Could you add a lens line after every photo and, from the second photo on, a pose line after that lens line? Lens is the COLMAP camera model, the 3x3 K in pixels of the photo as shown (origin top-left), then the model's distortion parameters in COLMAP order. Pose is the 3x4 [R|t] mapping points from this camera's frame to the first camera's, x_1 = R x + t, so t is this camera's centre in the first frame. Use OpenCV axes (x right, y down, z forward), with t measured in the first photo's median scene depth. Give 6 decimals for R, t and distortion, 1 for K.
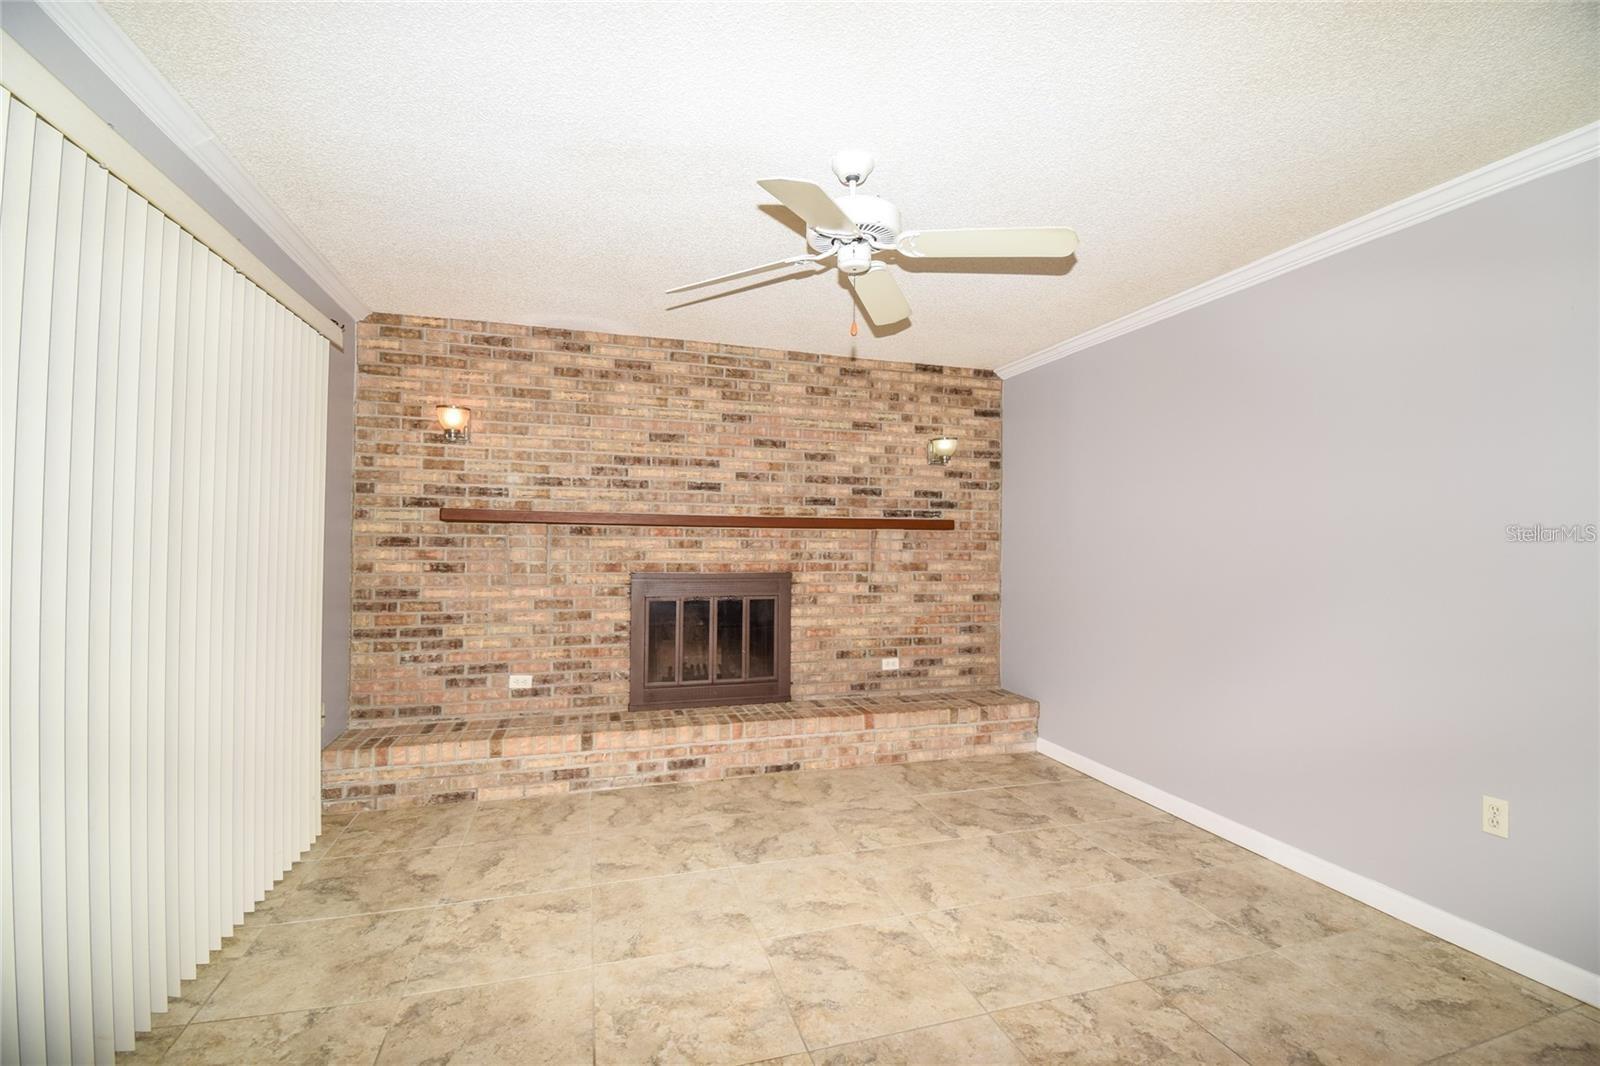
lens RADIAL K [[708.6, 0, 802.9], [0, 708.6, 530.0], [0, 0, 1]] dist [0.021022, -0.025857]
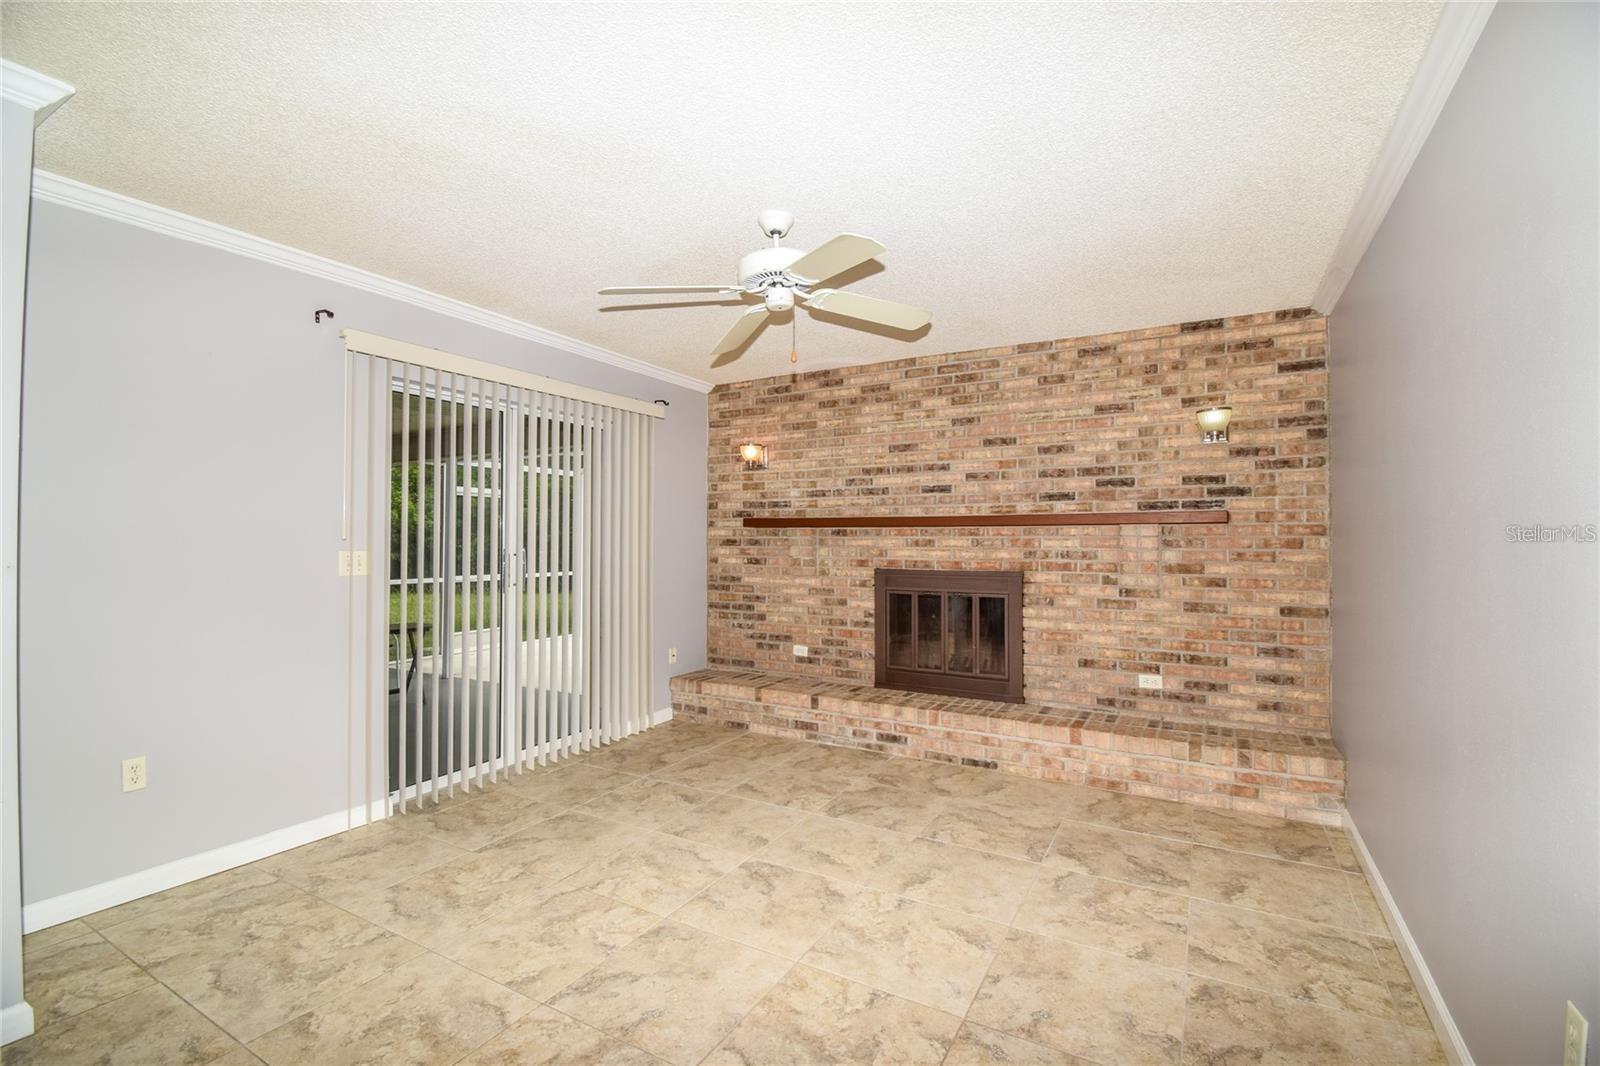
lens RADIAL K [[708.6, 0, 802.9], [0, 708.6, 530.0], [0, 0, 1]] dist [0.021022, -0.025857]
pose [[0.683885, -0.020312, -0.729307, 0.536336], [0.017458, 0.999782, -0.011474, 0.009885], [0.729381, -0.004885, 0.684090, 0.124760]]
